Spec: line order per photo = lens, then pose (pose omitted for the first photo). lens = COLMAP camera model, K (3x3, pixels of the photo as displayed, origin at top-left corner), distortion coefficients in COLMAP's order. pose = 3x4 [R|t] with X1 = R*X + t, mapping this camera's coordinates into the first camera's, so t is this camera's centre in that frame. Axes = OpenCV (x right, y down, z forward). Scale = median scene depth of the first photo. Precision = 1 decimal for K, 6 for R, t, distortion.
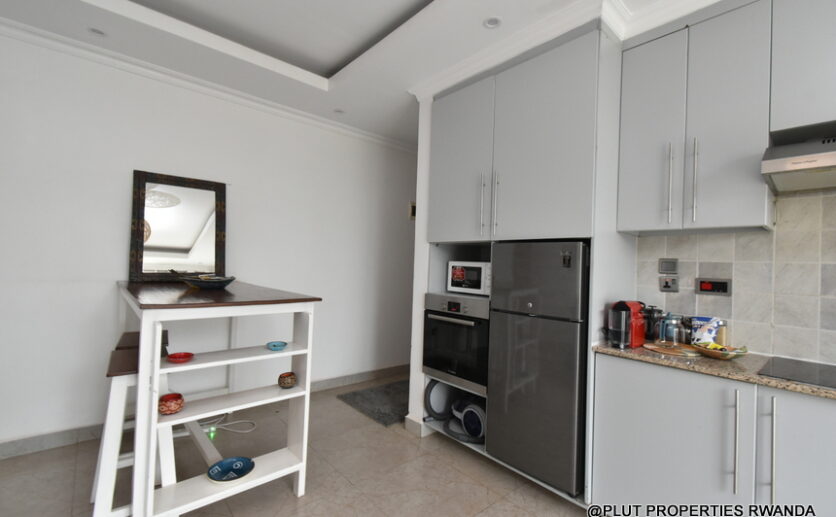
lens RADIAL K [[367.6, 0, 415.3], [0, 367.6, 258.1], [0, 0, 1]] dist [0.003177, -0.001211]
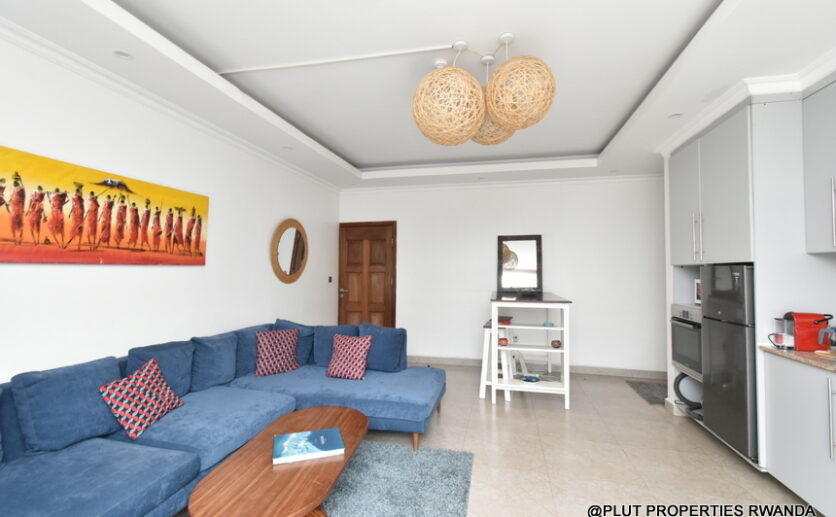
lens RADIAL K [[367.6, 0, 415.3], [0, 367.6, 258.1], [0, 0, 1]] dist [0.003177, -0.001211]
pose [[0.578519, -0.059059, -0.813528, 0.673610], [0.024632, 0.998185, -0.054948, -0.020959], [0.815297, 0.011749, 0.578924, -0.587629]]
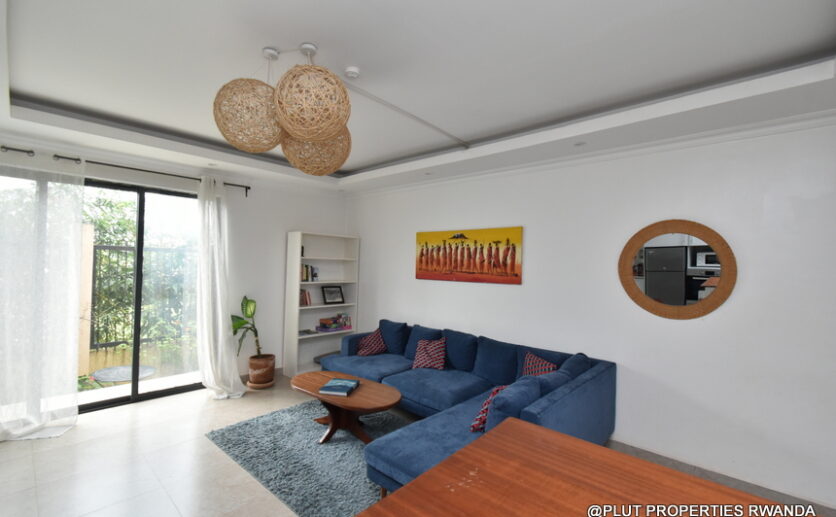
lens RADIAL K [[367.6, 0, 415.3], [0, 367.6, 258.1], [0, 0, 1]] dist [0.003177, -0.001211]
pose [[-0.992140, -0.061908, -0.108742, -0.249525], [-0.058650, 0.997736, -0.032915, -0.124459], [0.110534, -0.026278, -0.993525, 1.140807]]
